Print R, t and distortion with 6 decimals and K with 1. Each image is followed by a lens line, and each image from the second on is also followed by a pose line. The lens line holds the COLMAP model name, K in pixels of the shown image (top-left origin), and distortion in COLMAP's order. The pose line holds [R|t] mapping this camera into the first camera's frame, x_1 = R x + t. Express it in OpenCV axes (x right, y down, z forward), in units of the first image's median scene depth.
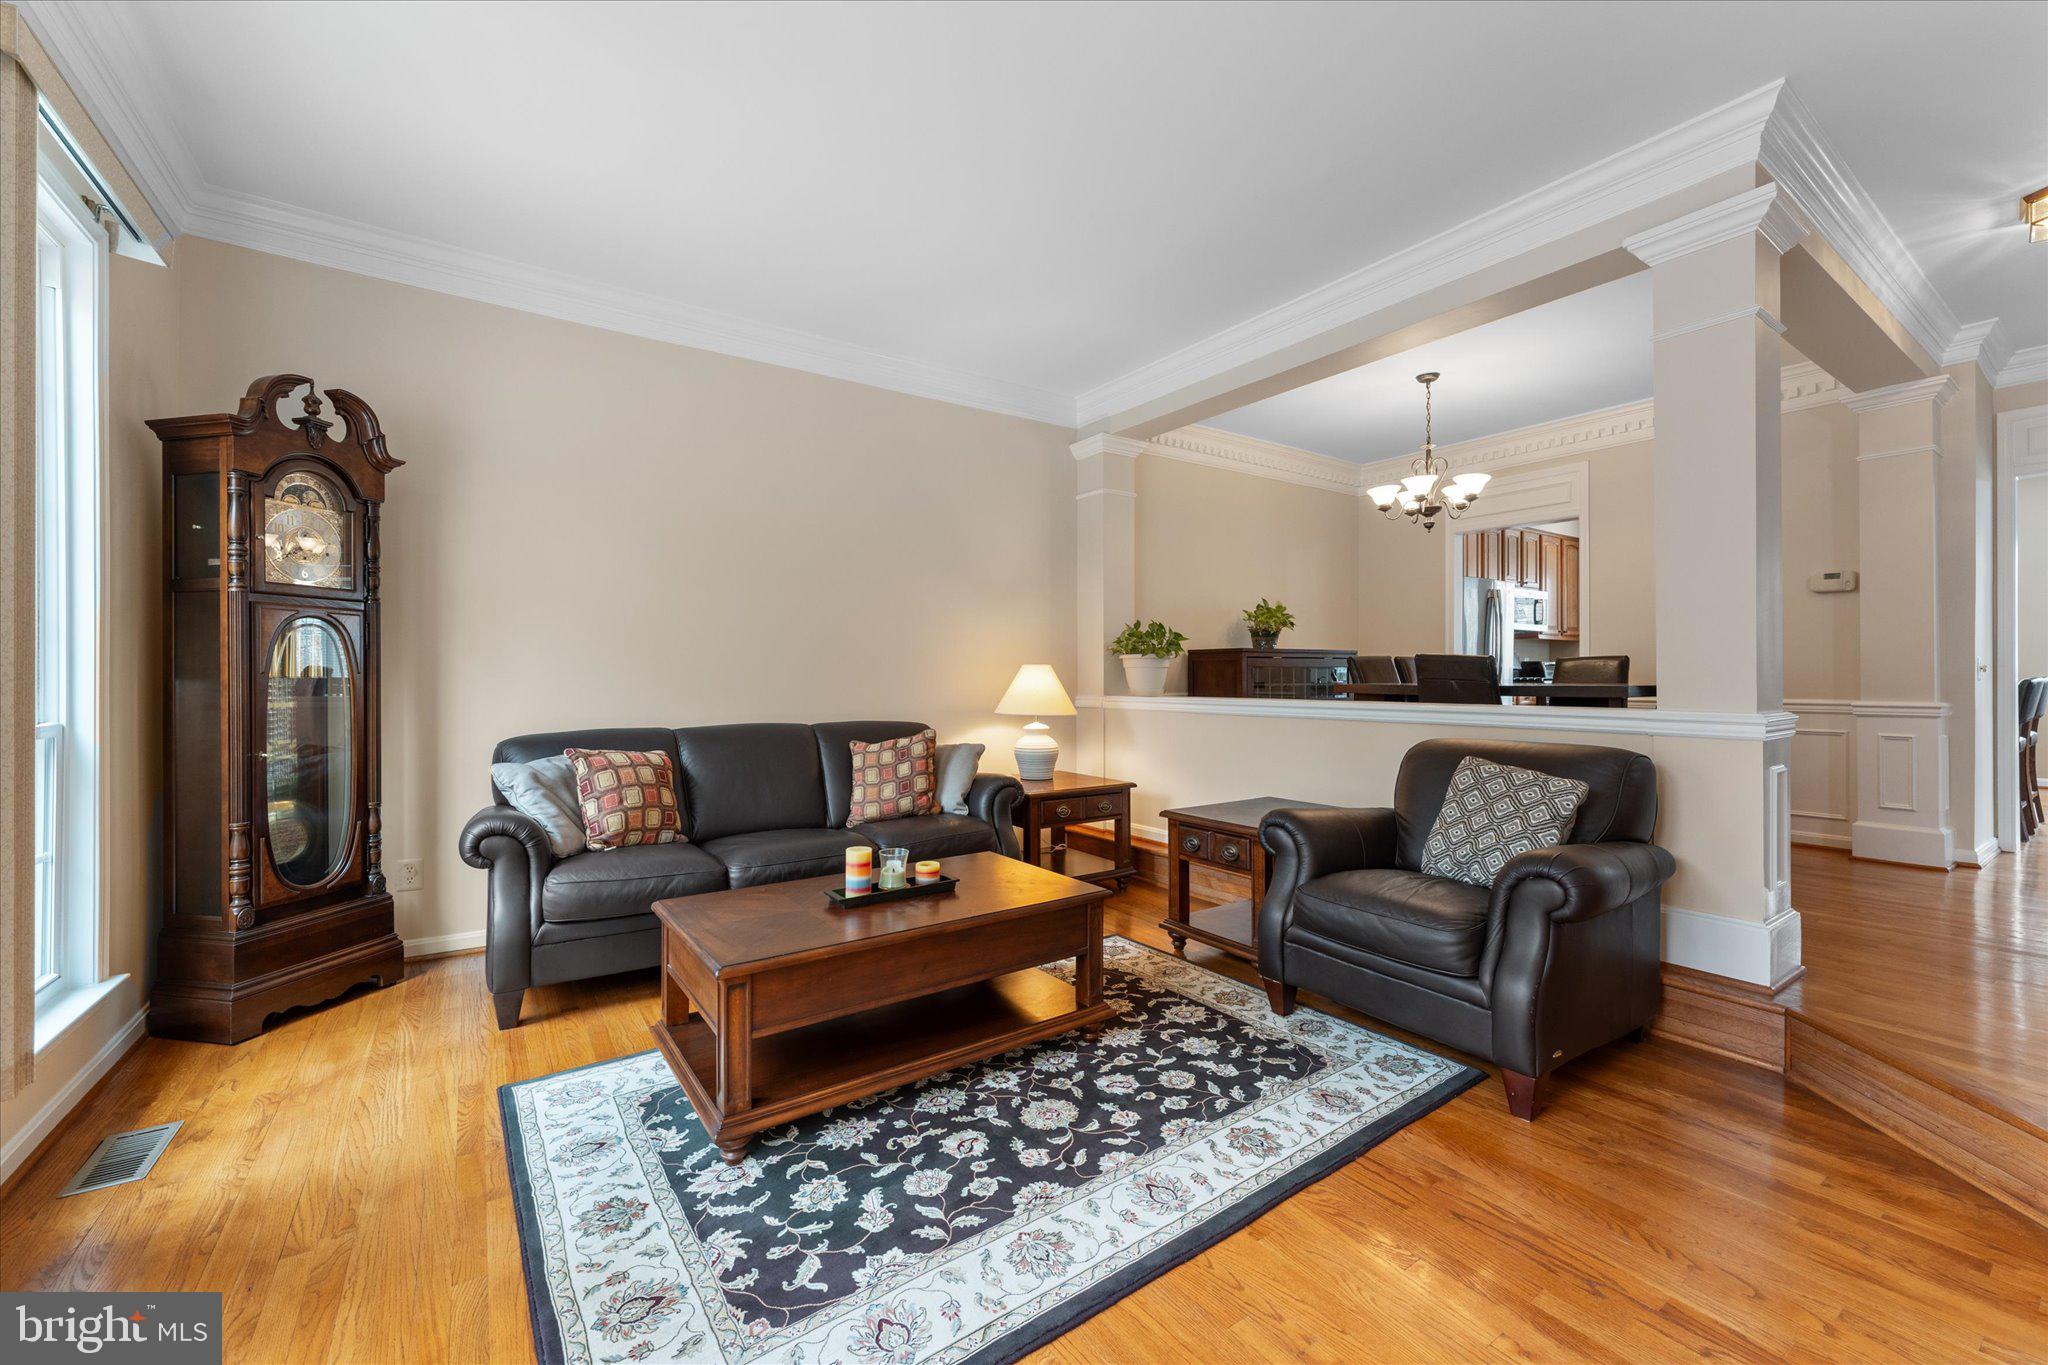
lens RADIAL K [[817.3, 0, 1025.9], [0, 817.3, 675.8], [0, 0, 1]] dist [0.003497, -0.000202]
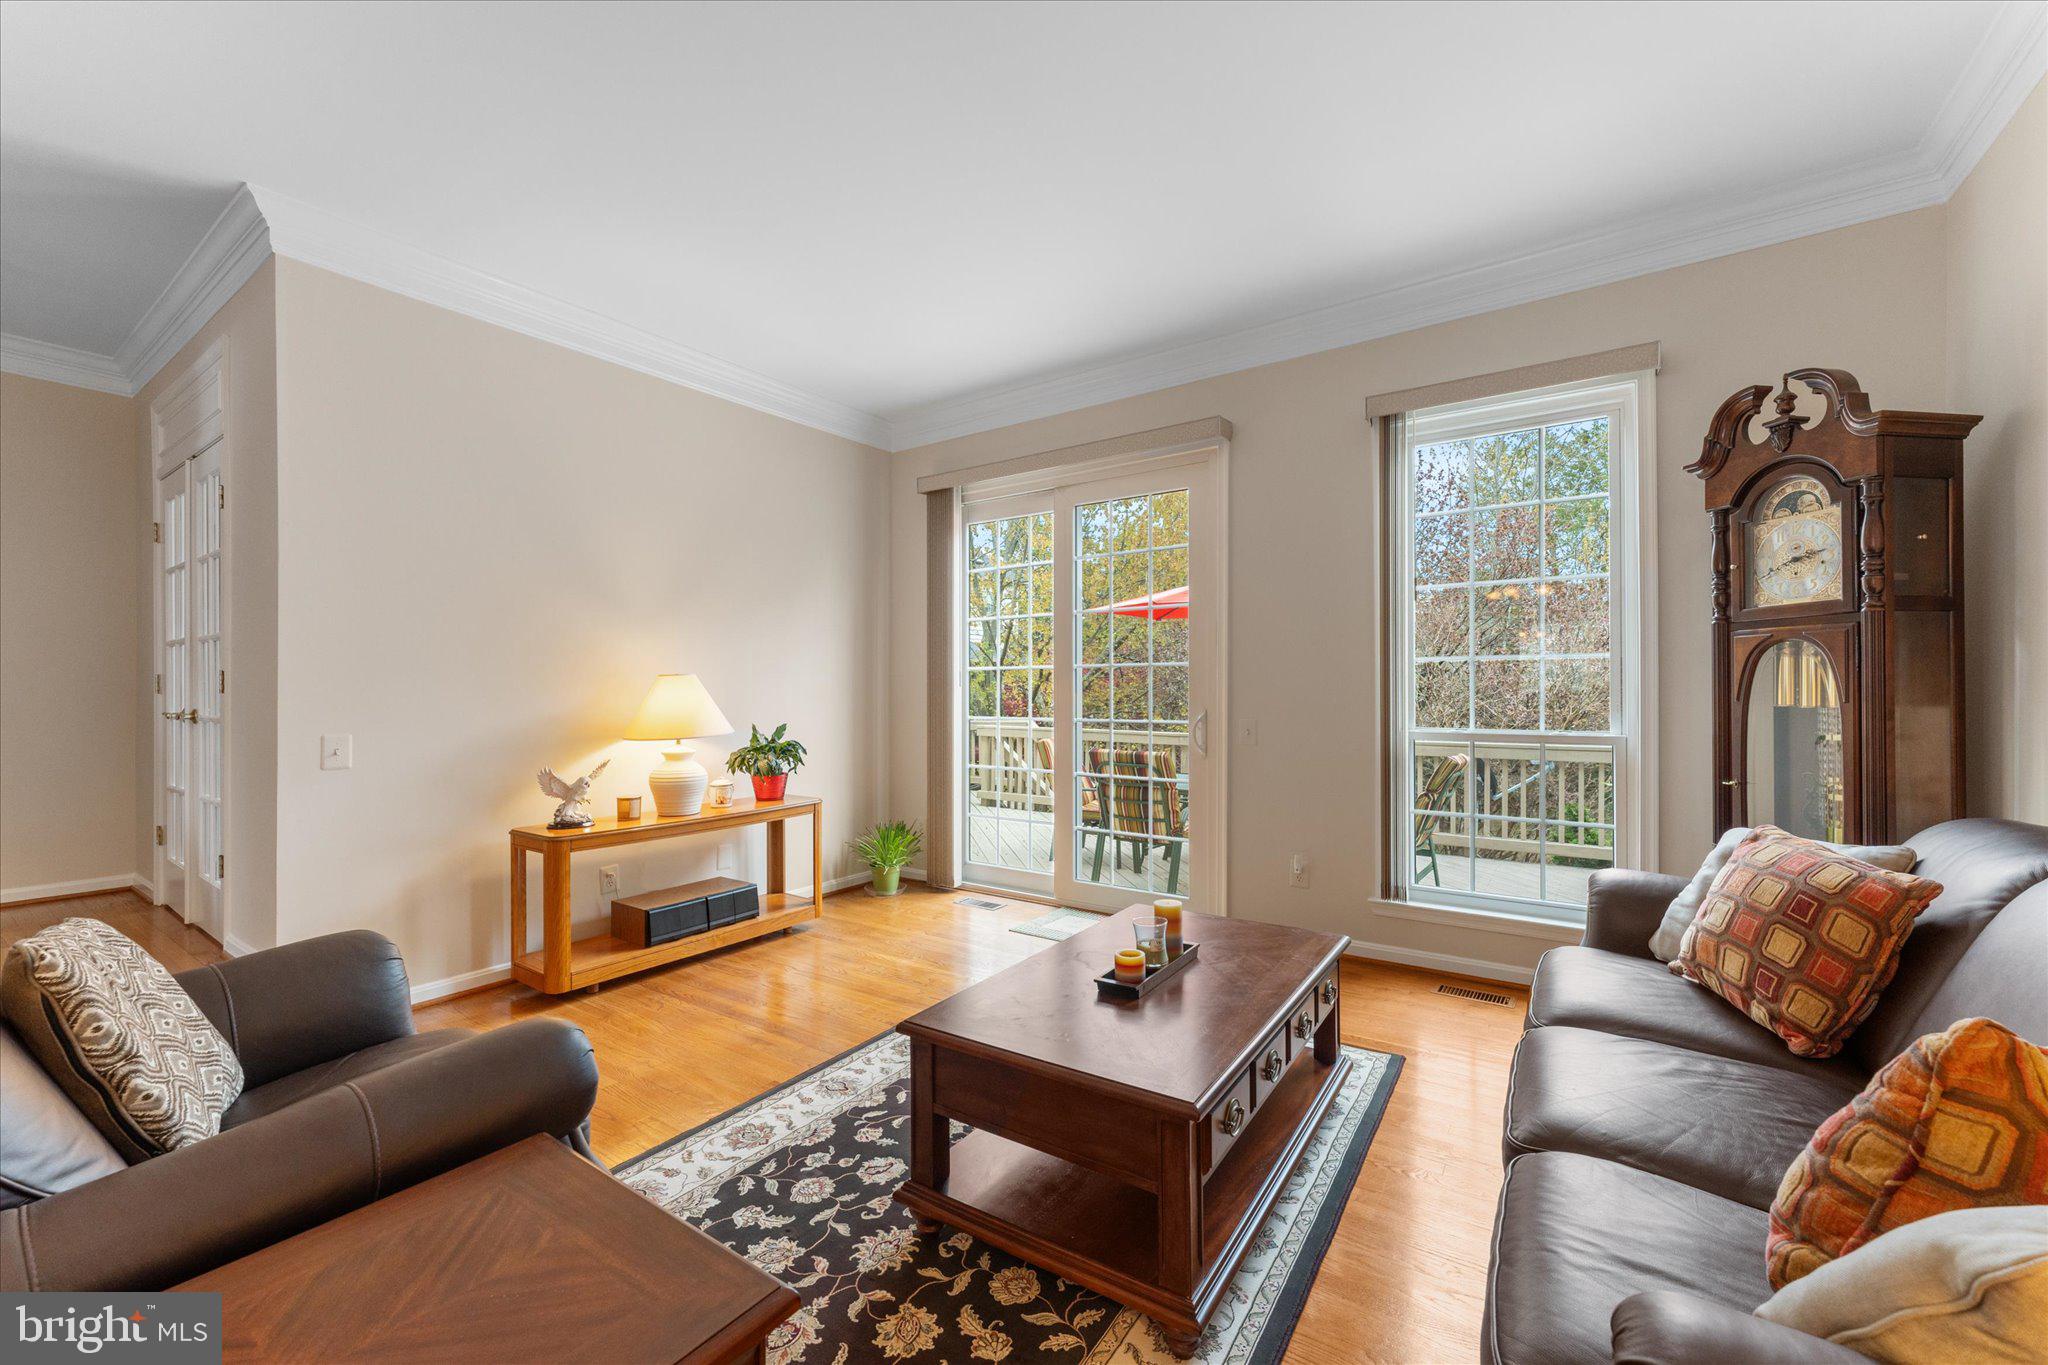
lens RADIAL K [[817.3, 0, 1033.8], [0, 817.3, 680.6], [0, 0, 1]] dist [0.003497, -0.000202]
pose [[-0.930721, 0.003550, -0.365712, 0.299240], [0.008281, 0.999901, -0.011368, -0.028993], [0.365635, -0.013609, -0.930659, 2.012910]]
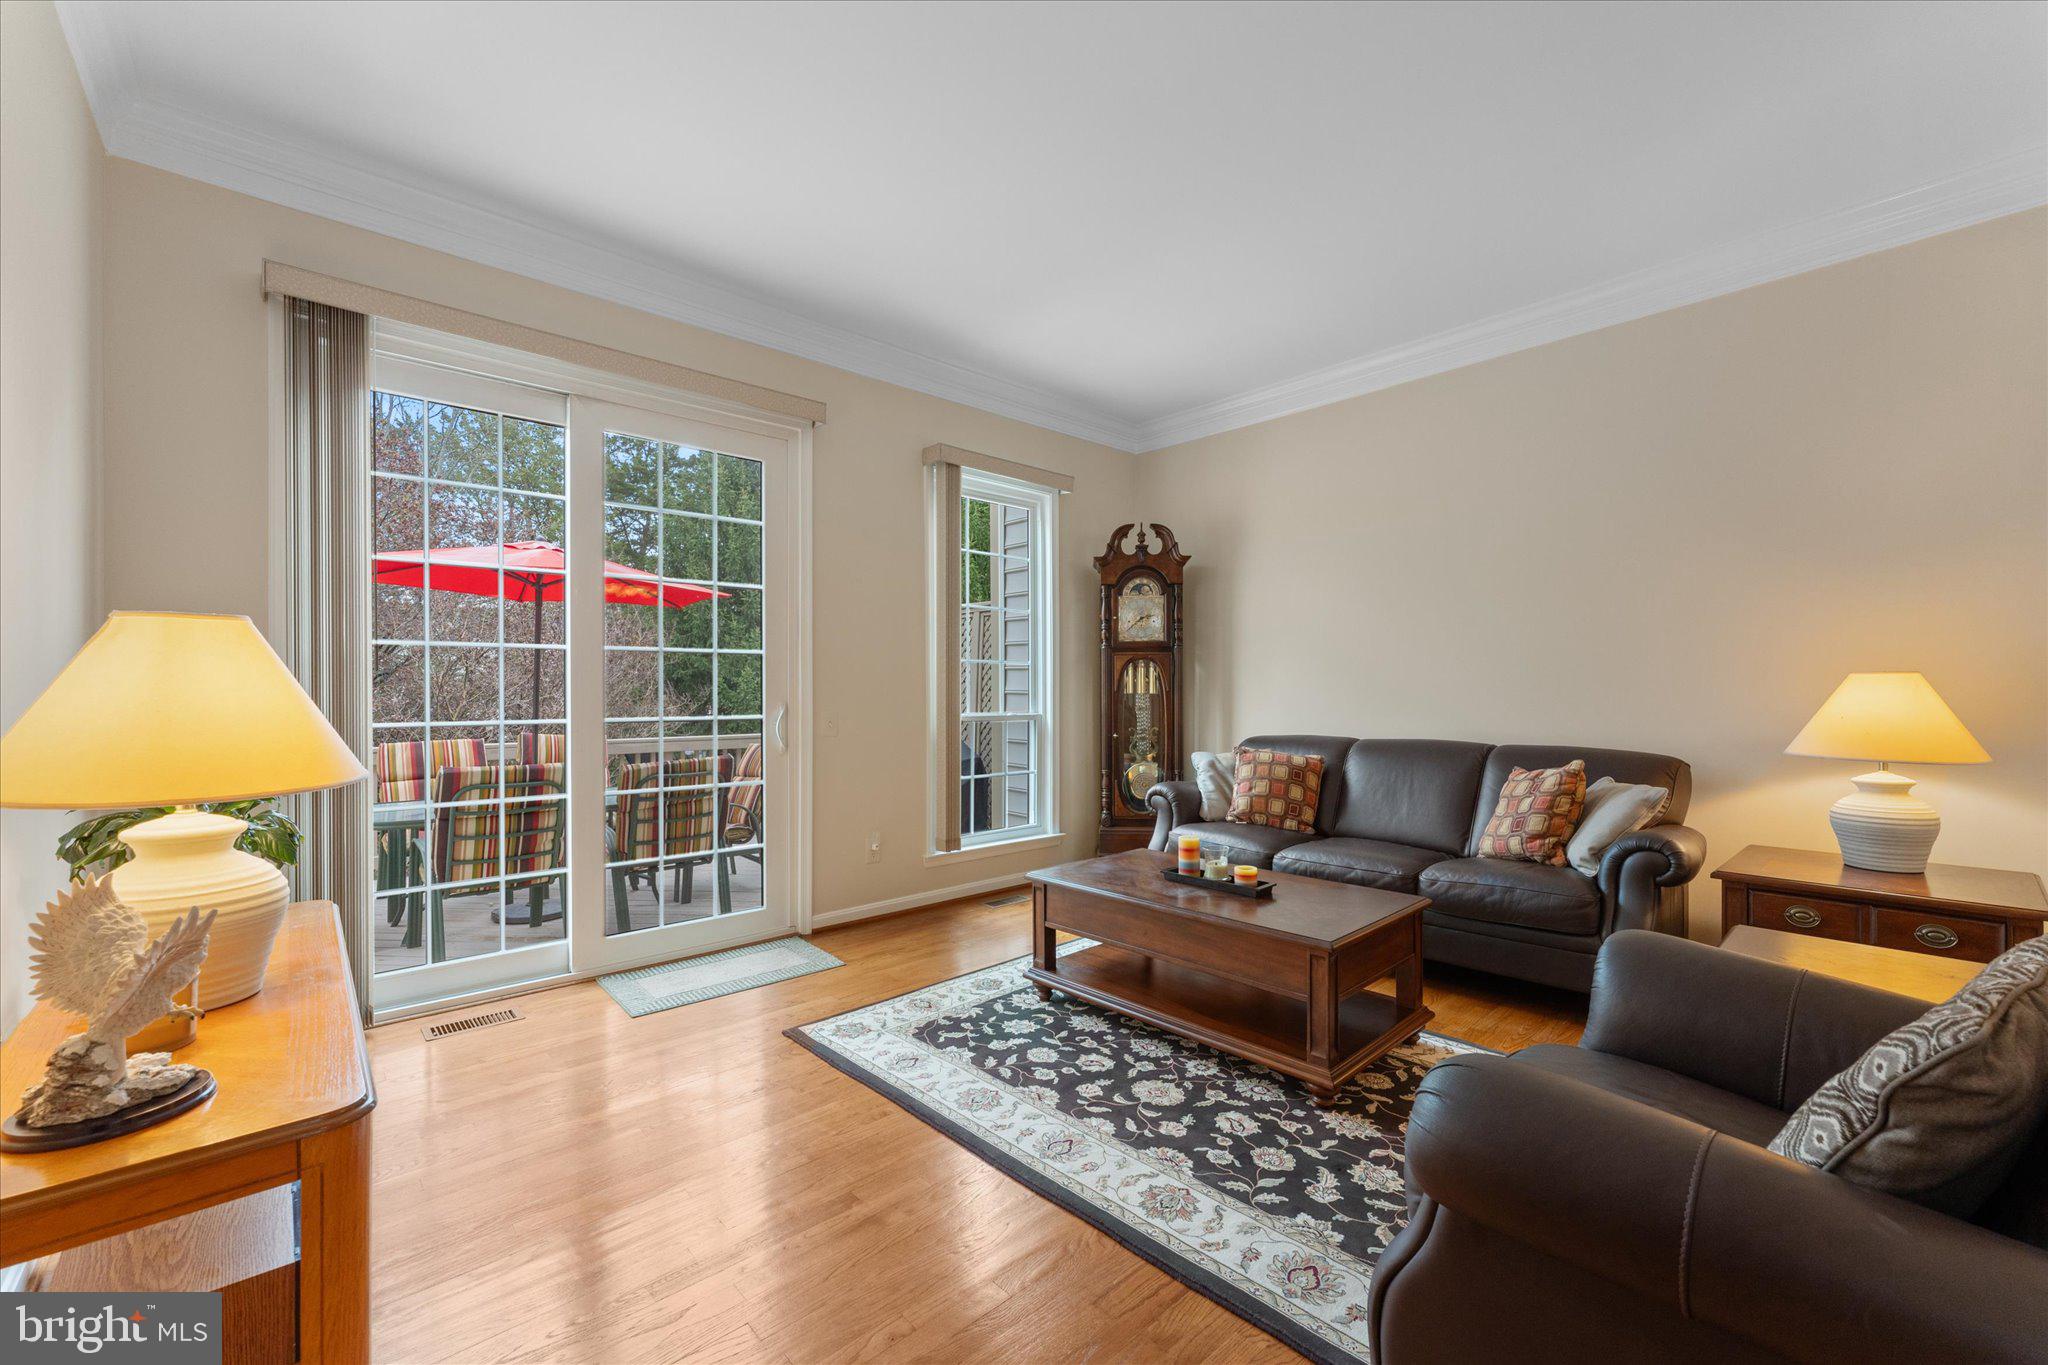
lens RADIAL K [[817.3, 0, 1017.3], [0, 817.3, 692.0], [0, 0, 1]] dist [0.003497, -0.000202]
pose [[0.137988, 0.002102, -0.990432, 1.076758], [0.002992, 0.999992, 0.002540, -0.007416], [0.990429, -0.003314, 0.137981, 0.651515]]
